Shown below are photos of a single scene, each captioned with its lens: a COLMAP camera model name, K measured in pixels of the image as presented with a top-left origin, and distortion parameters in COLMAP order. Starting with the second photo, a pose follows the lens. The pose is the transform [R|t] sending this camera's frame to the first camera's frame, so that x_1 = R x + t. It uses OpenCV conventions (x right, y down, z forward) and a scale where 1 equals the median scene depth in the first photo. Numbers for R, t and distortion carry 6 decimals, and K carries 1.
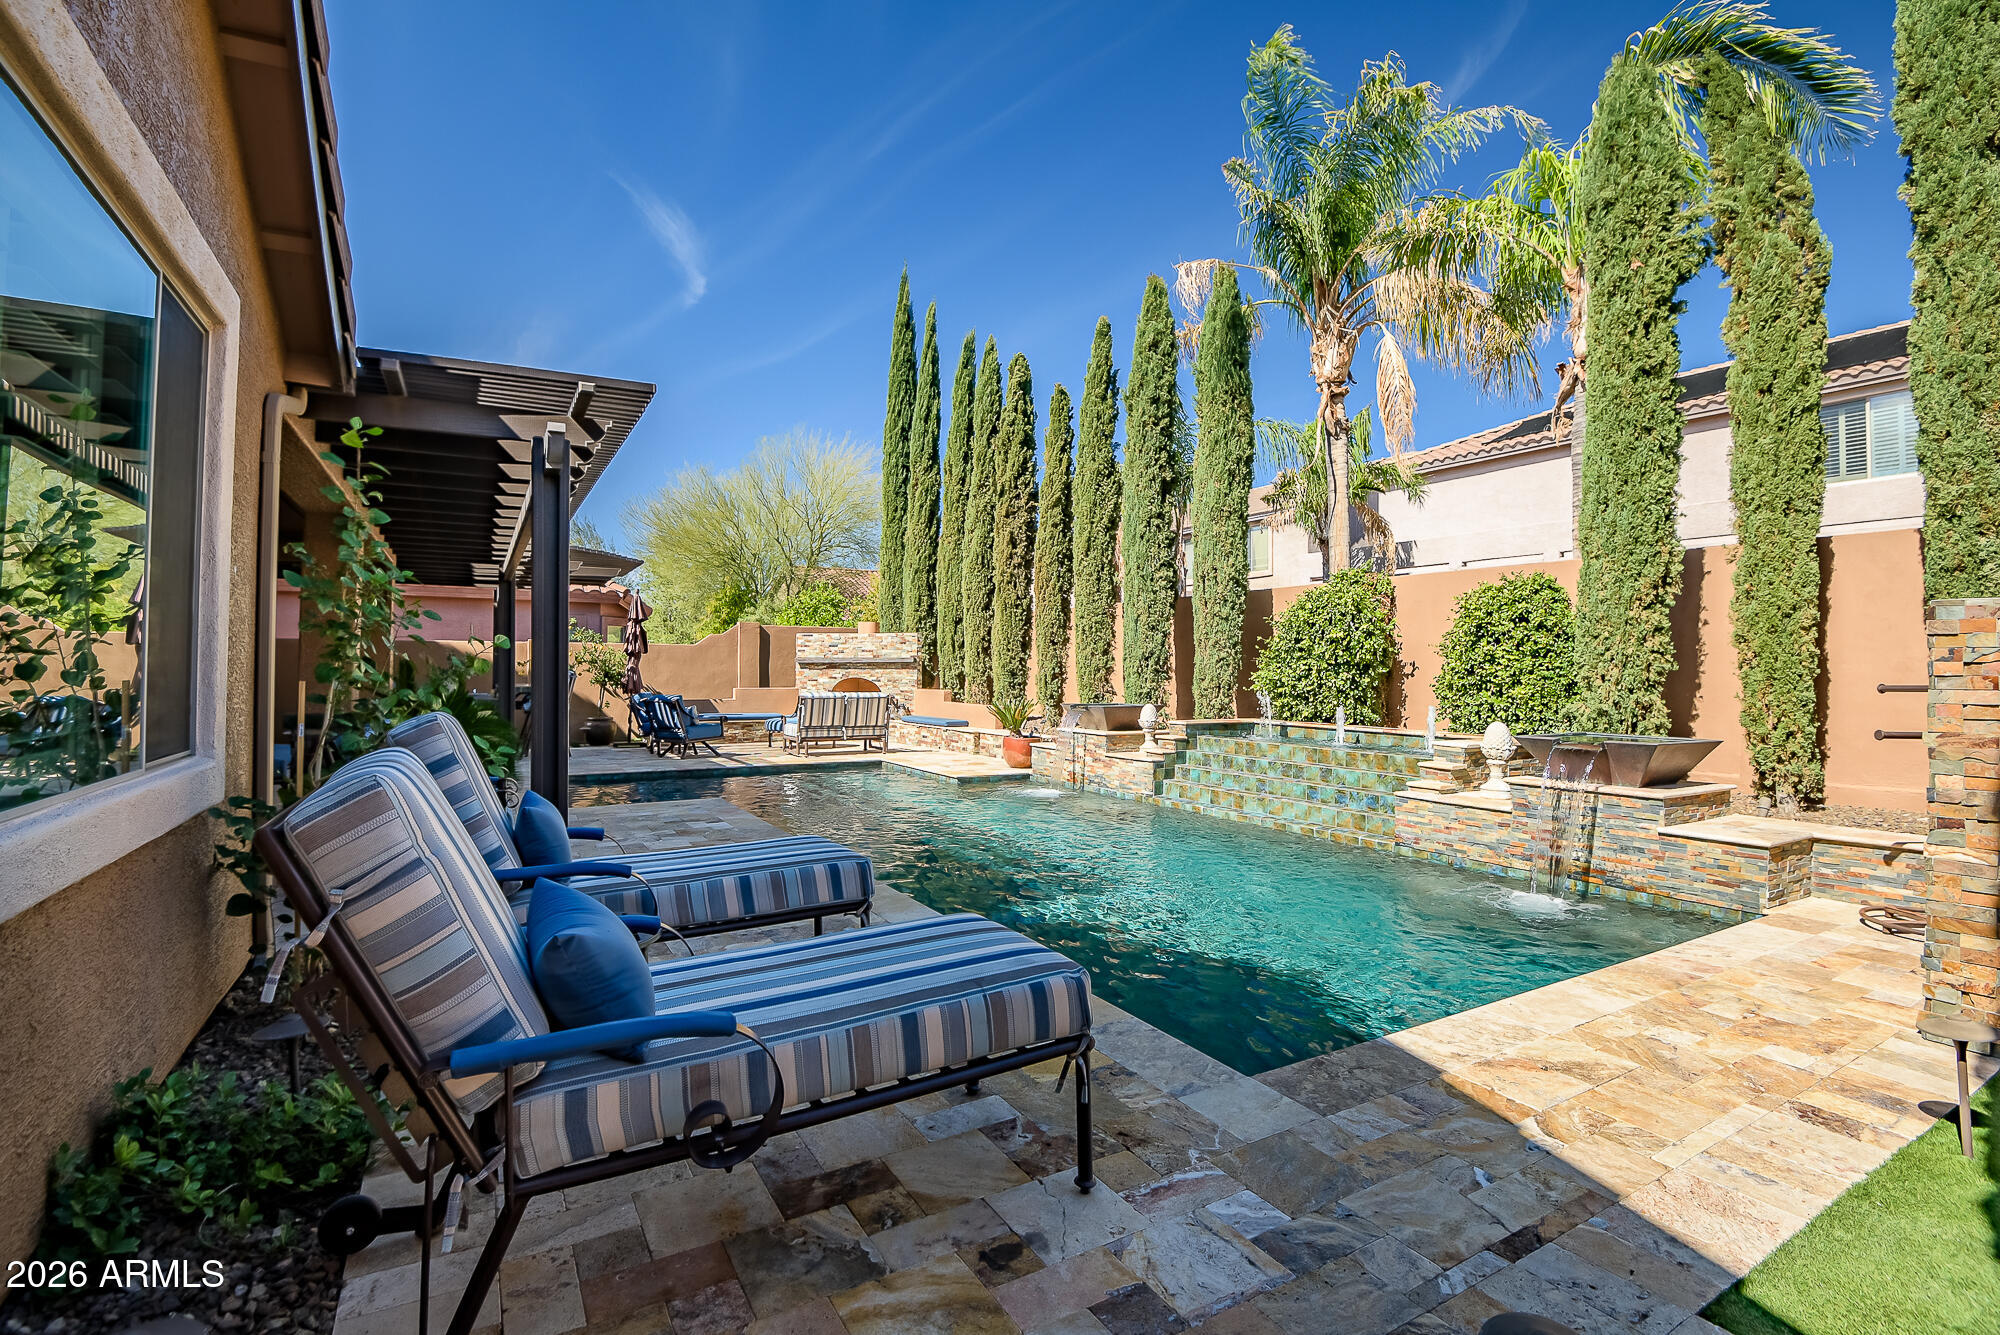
lens RADIAL K [[918.6, 0, 1004.1], [0, 918.6, 654.6], [0, 0, 1]] dist [0.014826, -0.034200]
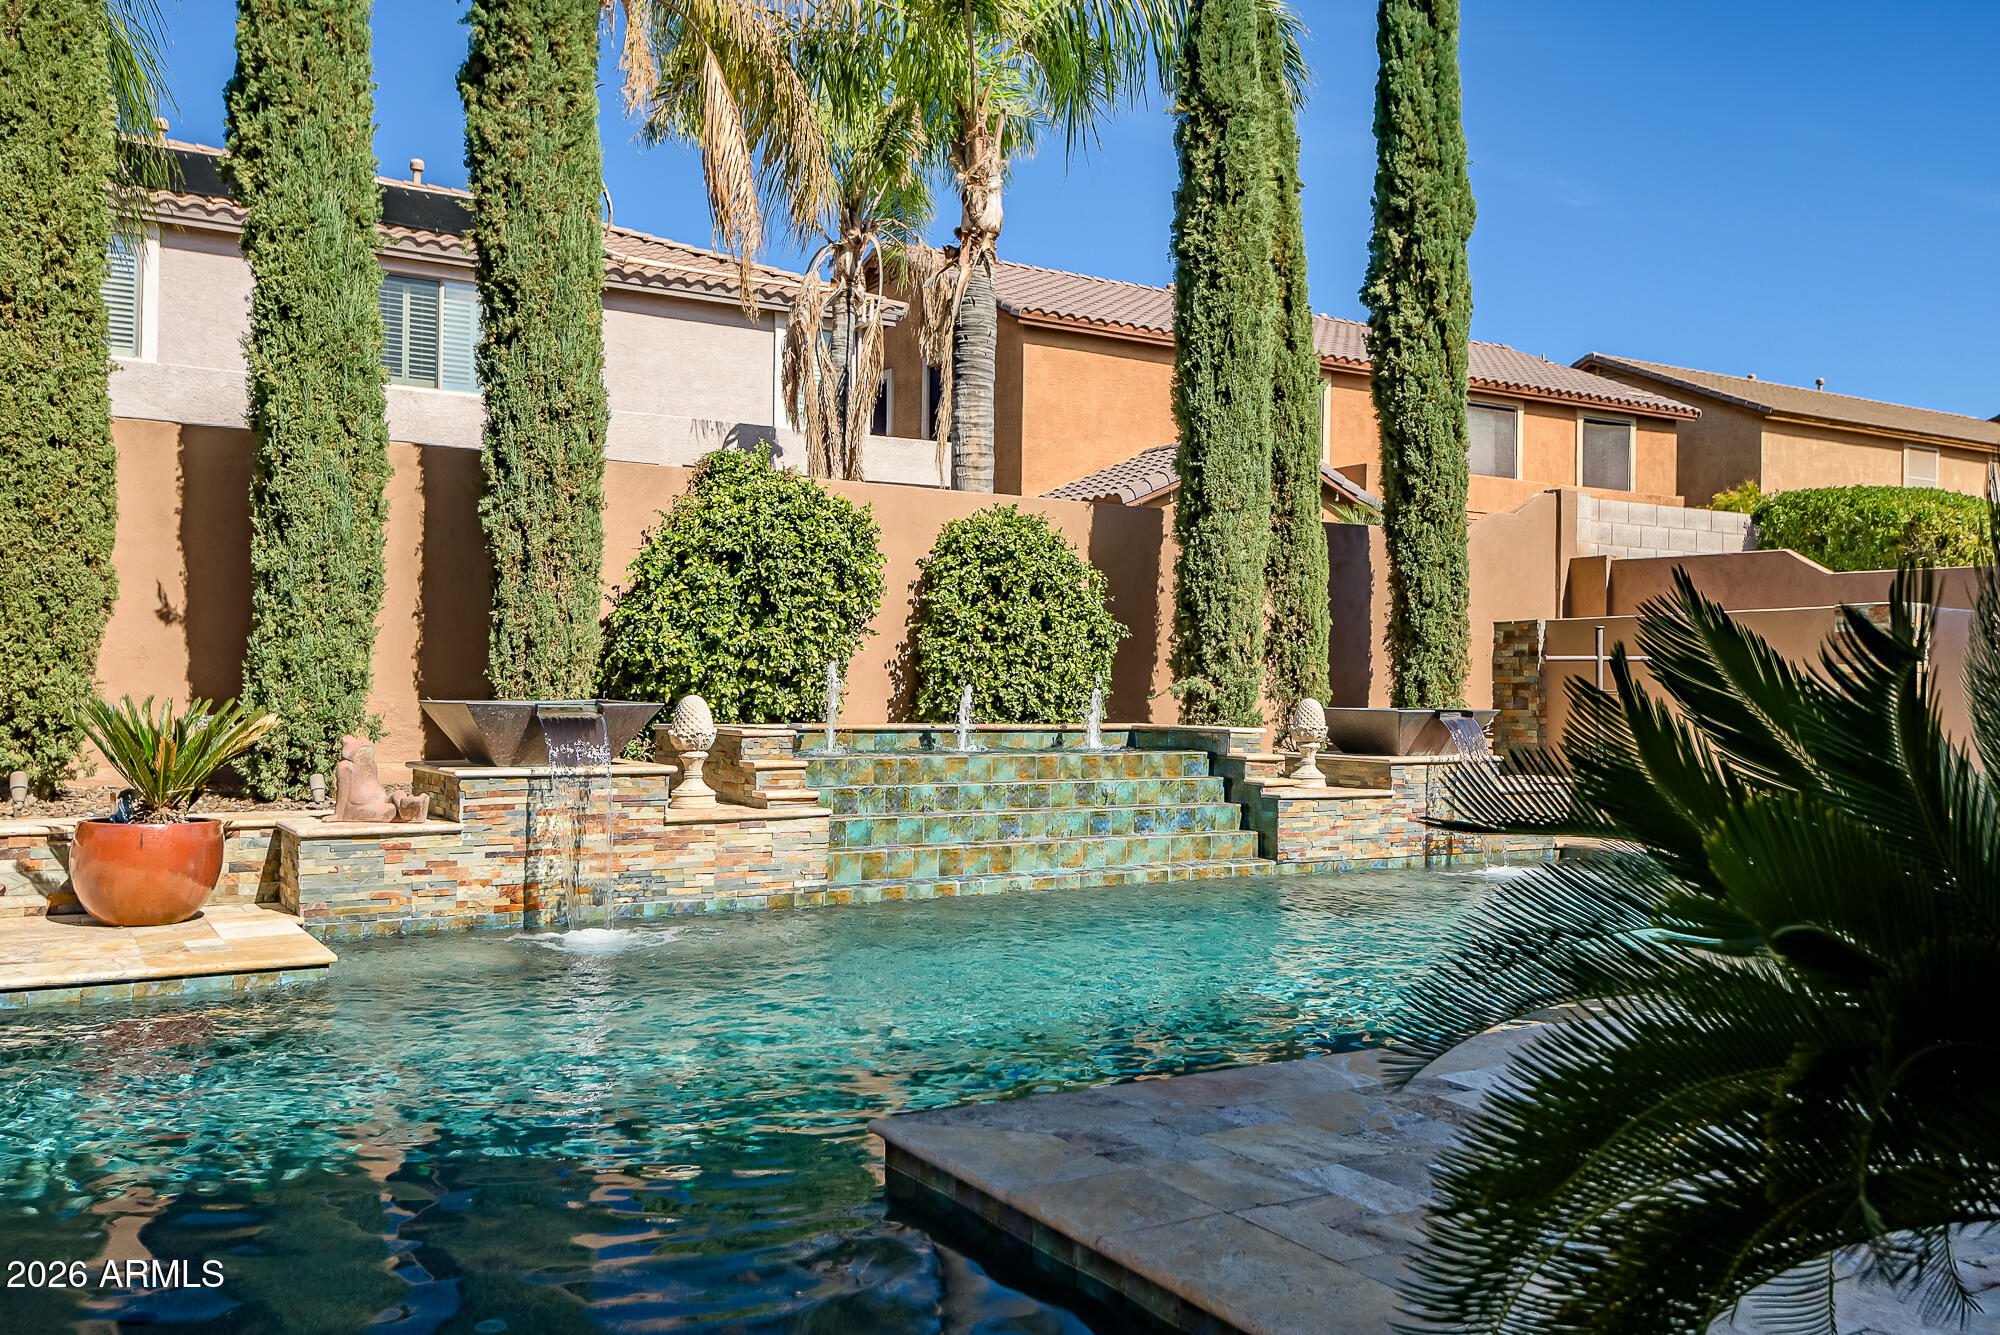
lens RADIAL K [[1646.3, 0, 1007.7], [0, 1646.3, 655.1], [0, 0, 1]] dist [0.033806, -0.009765]
pose [[-0.031034, 0.010571, 0.999462, -0.541808], [-0.028979, 0.999514, -0.011471, 0.032831], [-0.999098, -0.029320, -0.030713, 0.739484]]
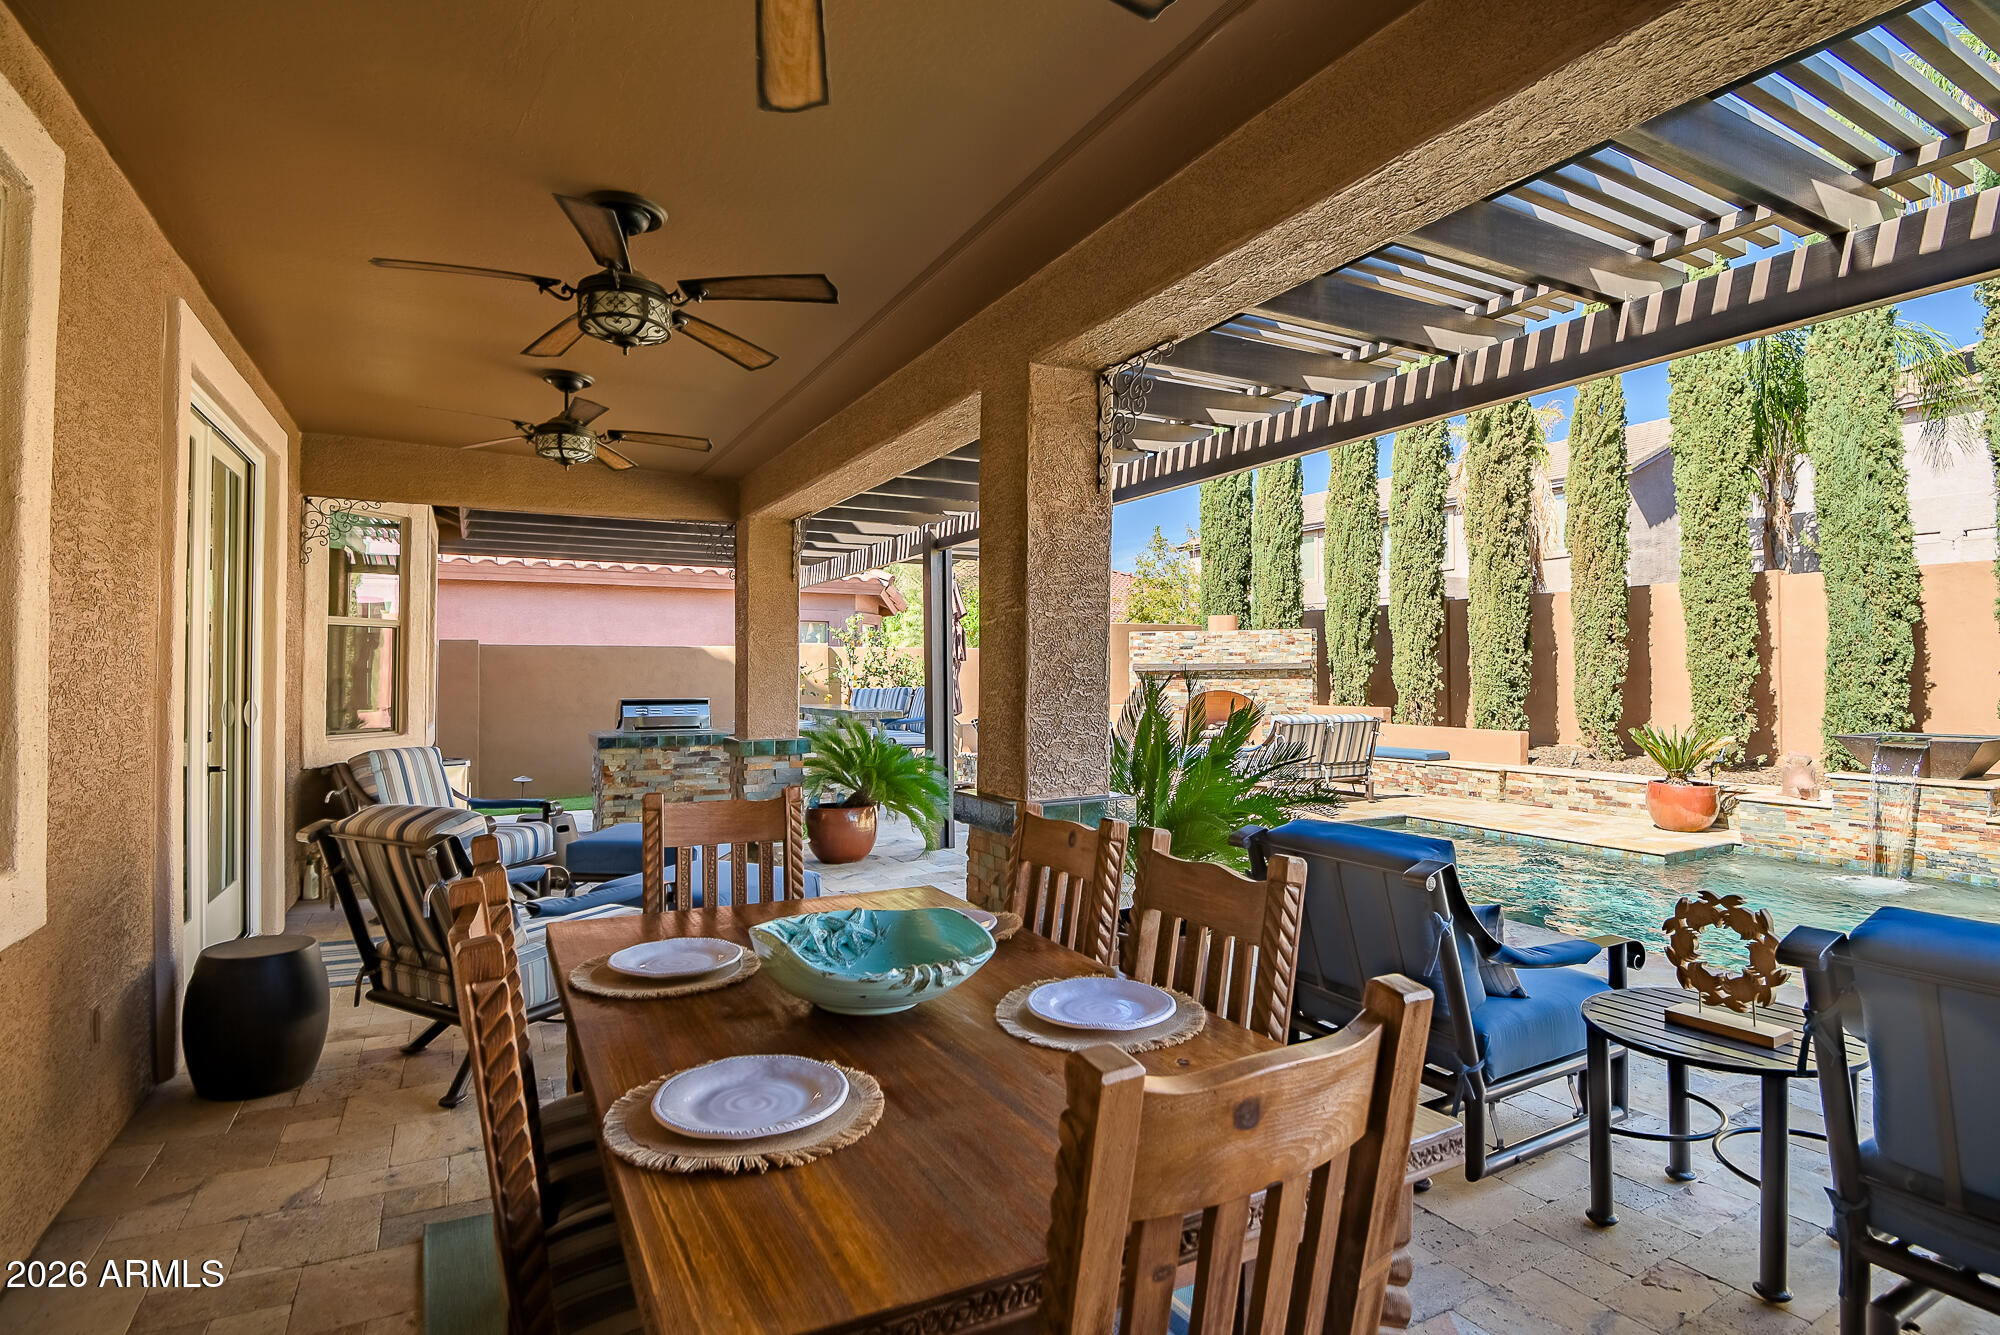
lens RADIAL K [[972.8, 0, 996.7], [0, 972.8, 657.5], [0, 0, 1]] dist [0.003287, -0.031742]
pose [[0.999442, -0.010049, -0.031865, -0.447800], [0.010085, 0.999949, 0.000975, -0.005763], [0.031854, -0.001295, 0.999492, 0.299397]]
